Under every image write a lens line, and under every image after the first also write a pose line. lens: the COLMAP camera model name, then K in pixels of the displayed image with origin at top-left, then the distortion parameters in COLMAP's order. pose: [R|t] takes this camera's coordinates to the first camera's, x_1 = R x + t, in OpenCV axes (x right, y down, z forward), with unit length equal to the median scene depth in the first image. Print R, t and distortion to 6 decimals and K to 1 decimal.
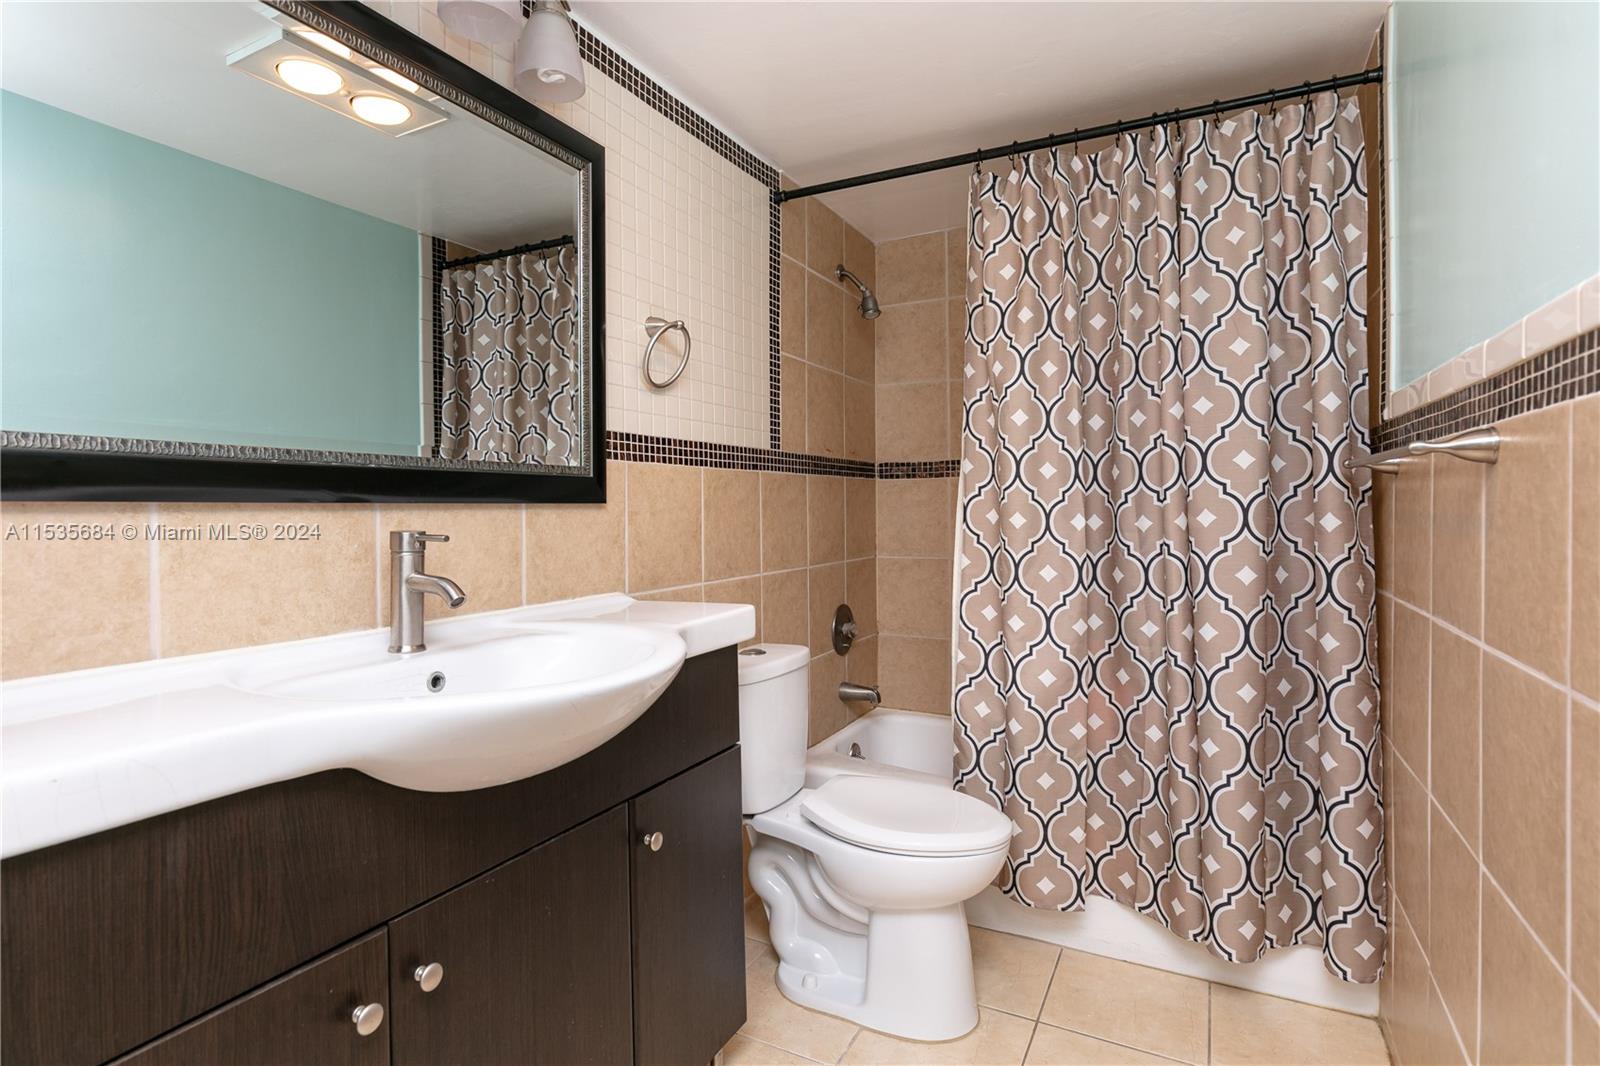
lens RADIAL K [[795.7, 0, 871.0], [0, 795.7, 511.5], [0, 0, 1]] dist [-0.003330, -0.001102]
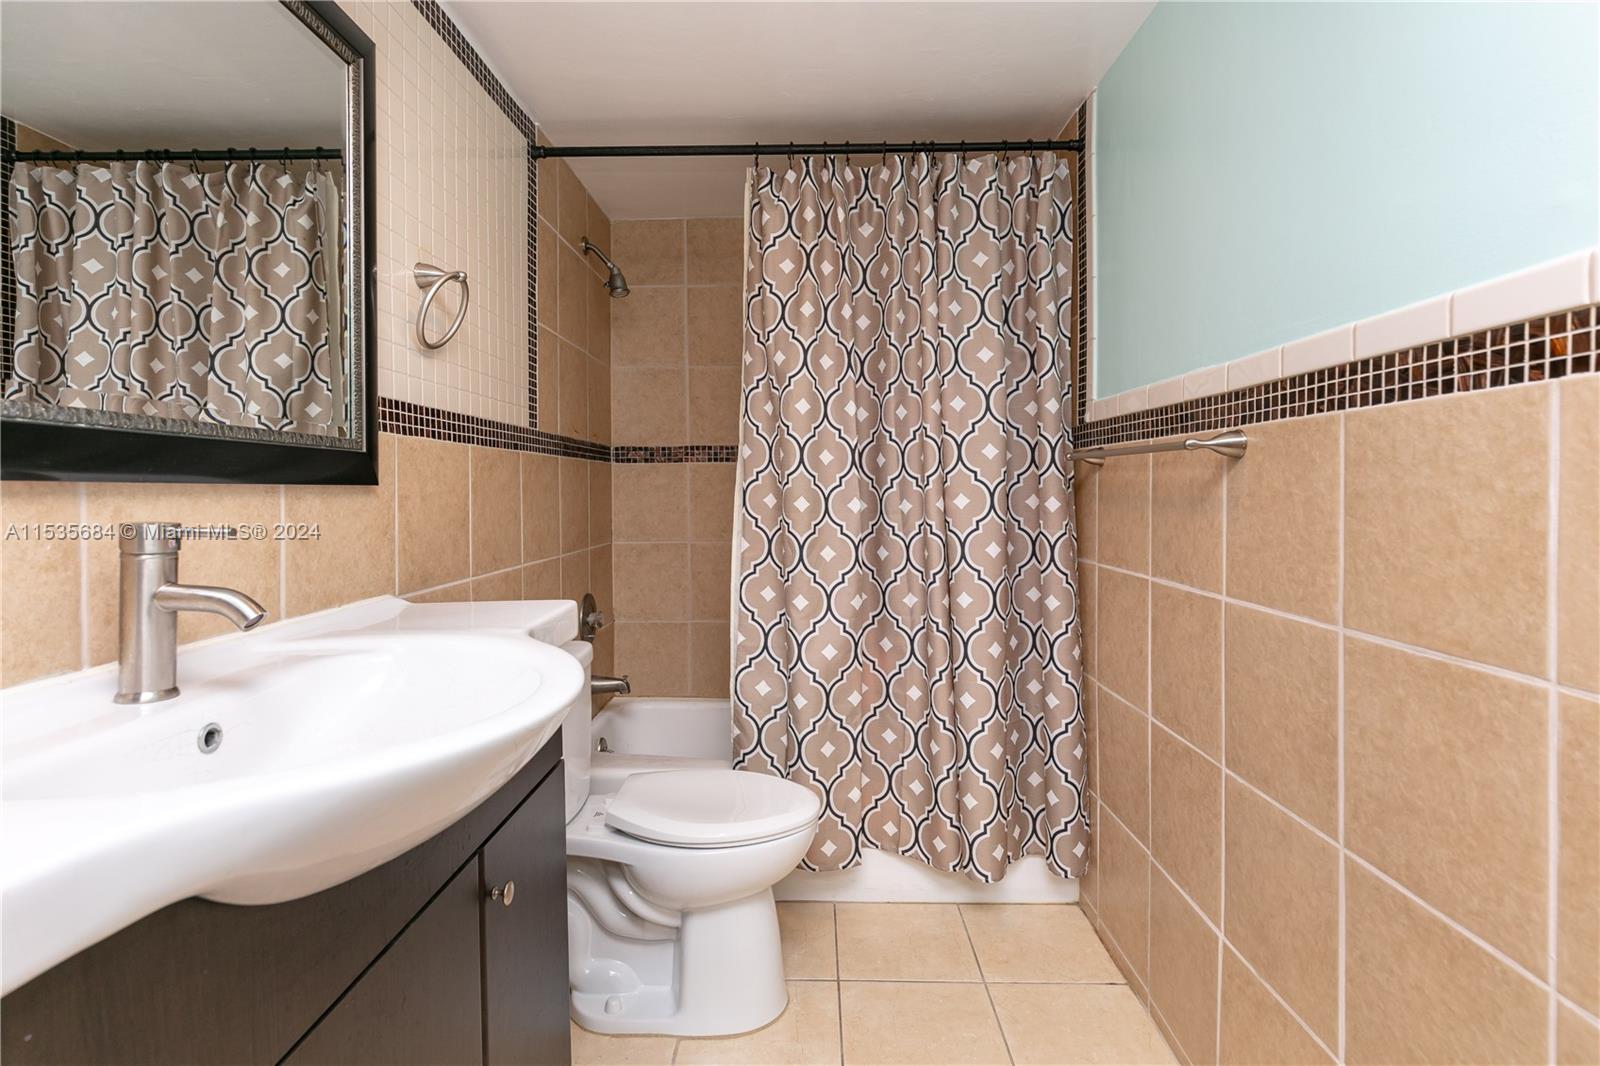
lens RADIAL K [[730.6, 0, 794.9], [0, 730.6, 495.5], [0, 0, 1]] dist [0.007456, -0.002329]
pose [[0.909297, -0.000231, 0.416149, -0.236062], [0.001131, 0.999998, -0.001916, 0.001752], [-0.416147, 0.002213, 0.909295, 0.134468]]
